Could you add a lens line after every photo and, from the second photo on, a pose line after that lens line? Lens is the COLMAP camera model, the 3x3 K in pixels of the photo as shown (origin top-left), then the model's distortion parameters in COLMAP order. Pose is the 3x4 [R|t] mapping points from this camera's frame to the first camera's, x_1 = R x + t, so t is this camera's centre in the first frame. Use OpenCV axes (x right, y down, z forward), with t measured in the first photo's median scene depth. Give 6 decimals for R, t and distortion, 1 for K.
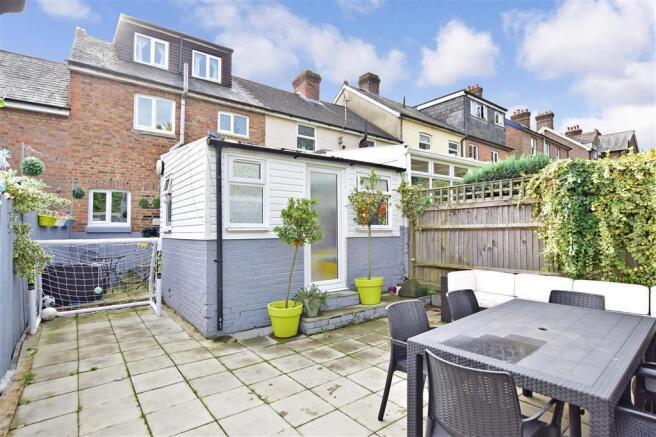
lens RADIAL K [[333.2, 0, 326.8], [0, 333.2, 220.8], [0, 0, 1]] dist [-0.007541, -0.000476]
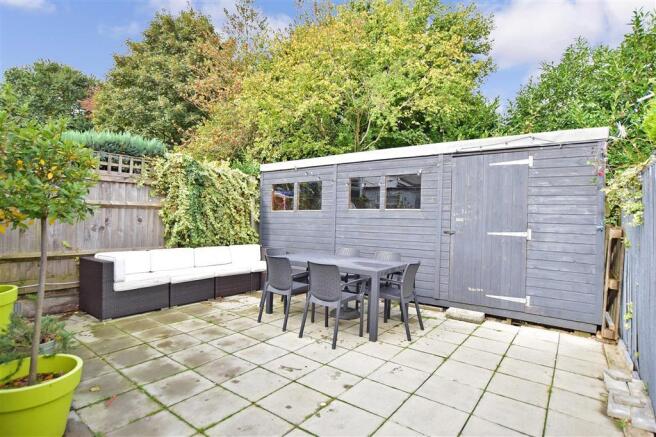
lens RADIAL K [[333.2, 0, 326.3], [0, 333.2, 221.0], [0, 0, 1]] dist [-0.007541, -0.000476]
pose [[-0.270265, -0.002847, 0.962782, -0.650985], [-0.053464, 0.998497, -0.012055, 0.054003], [-0.961300, -0.054733, -0.270011, 0.813196]]
